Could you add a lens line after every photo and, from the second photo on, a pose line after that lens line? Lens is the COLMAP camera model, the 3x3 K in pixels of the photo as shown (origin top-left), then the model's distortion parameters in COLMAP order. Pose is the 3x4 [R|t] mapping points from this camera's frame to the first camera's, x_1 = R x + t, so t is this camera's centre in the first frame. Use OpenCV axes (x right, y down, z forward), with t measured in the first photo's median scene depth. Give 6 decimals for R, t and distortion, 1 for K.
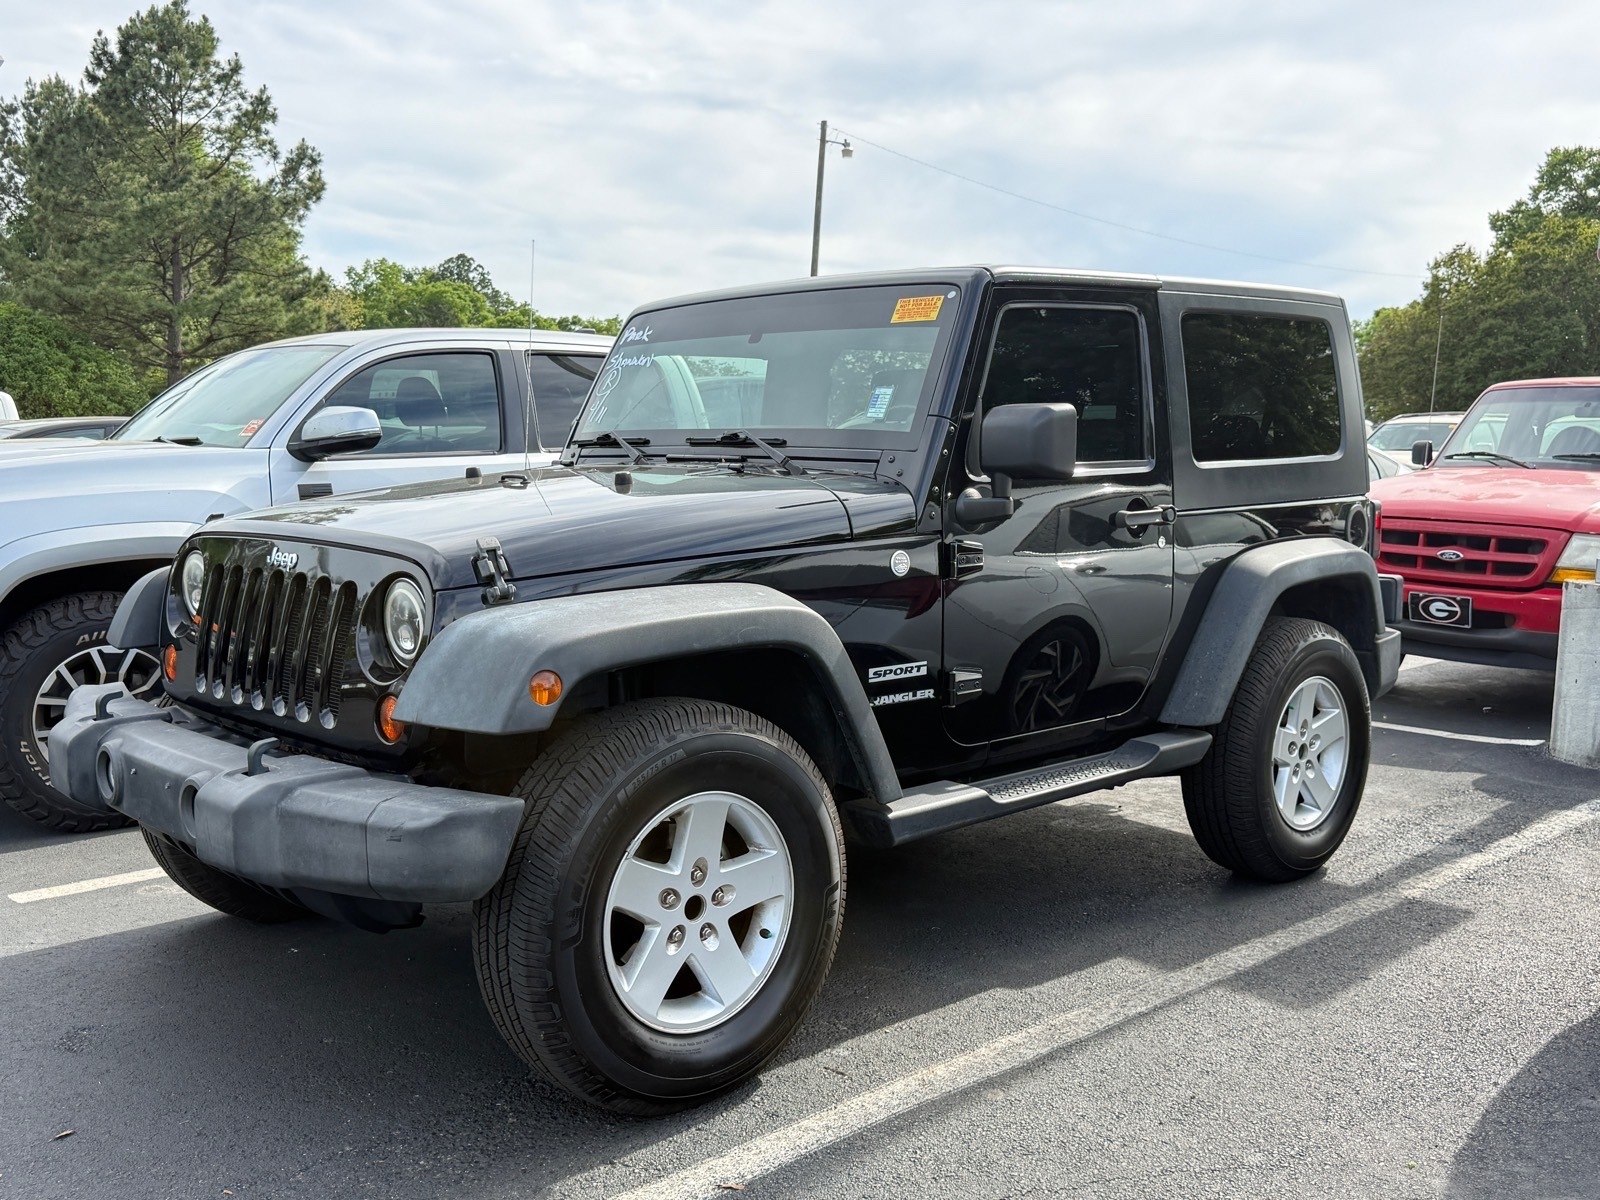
lens RADIAL K [[1519.2, 0, 799.1], [0, 1519.2, 595.4], [0, 0, 1]] dist [0.063454, 0.000000]
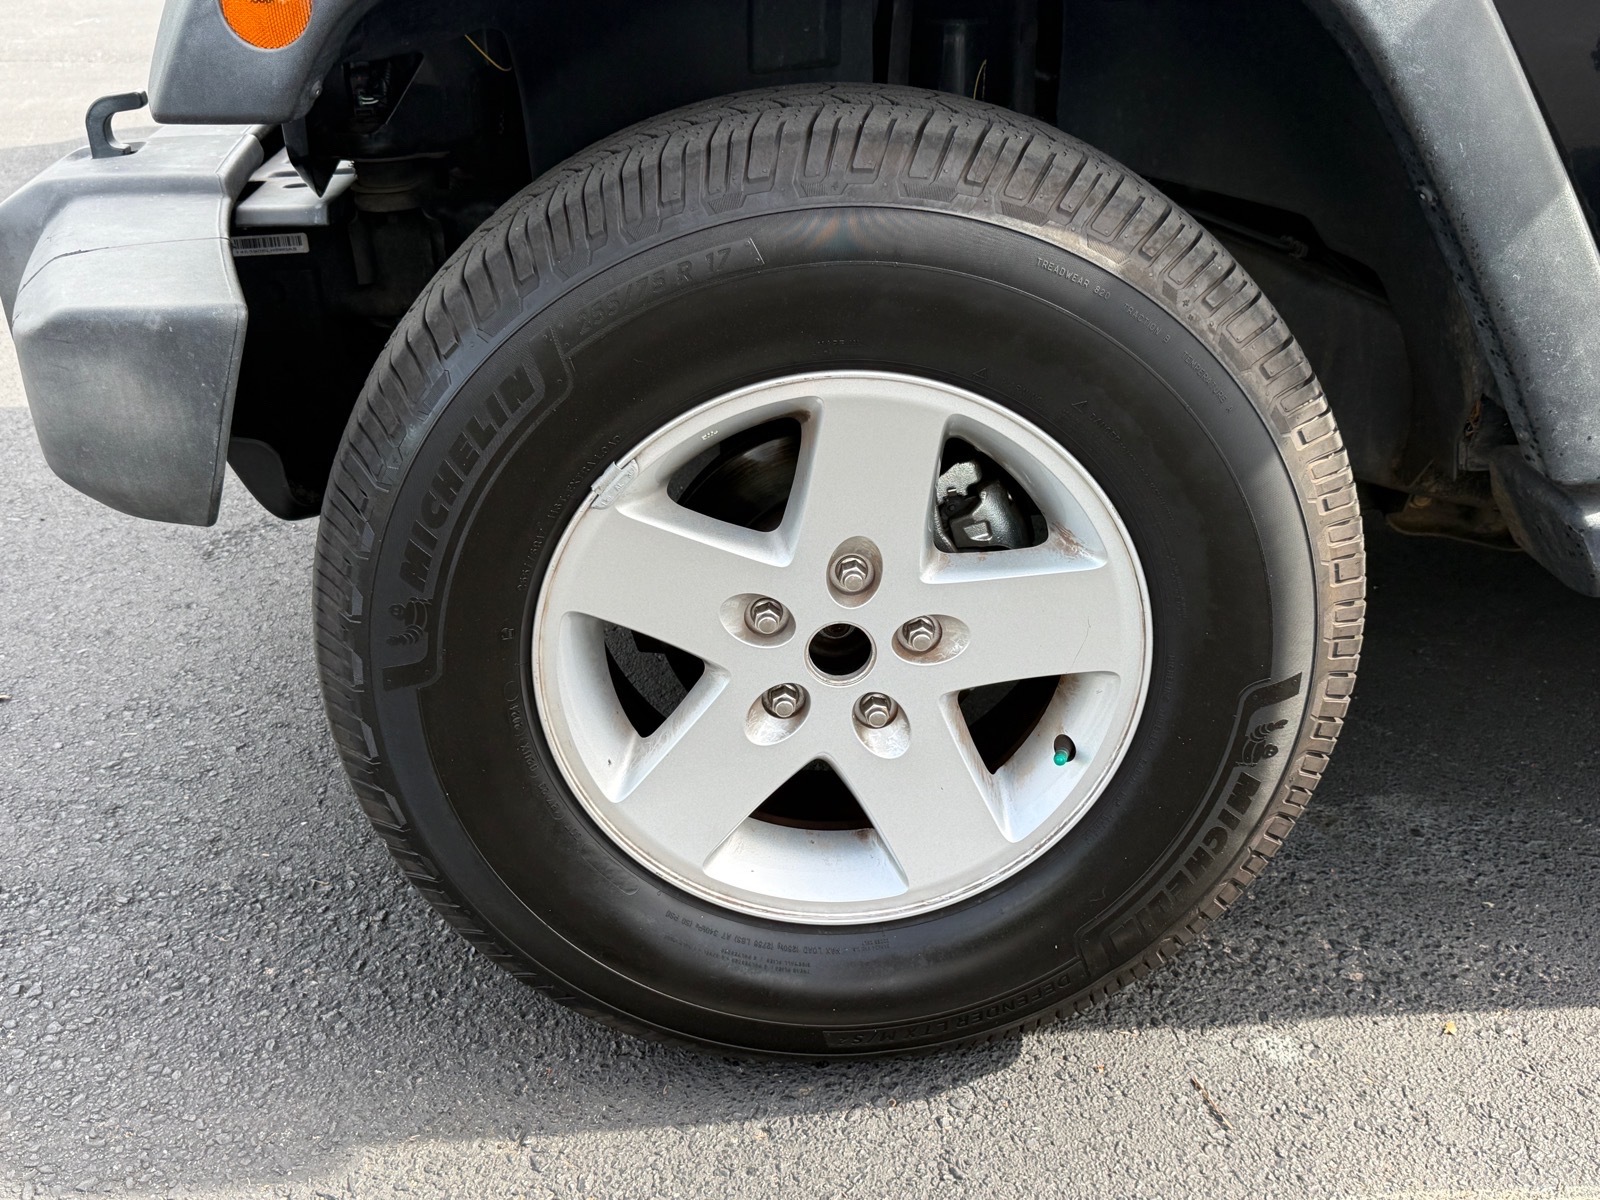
lens RADIAL K [[1615.0, 0, 799.9], [0, 1615.0, 605.2], [0, 0, 1]] dist [0.061603, 0.000000]
pose [[0.768450, 0.280957, -0.574933, 0.148111], [-0.054756, 0.924034, 0.378369, 0.035272], [0.637563, -0.259277, 0.725458, 0.651237]]
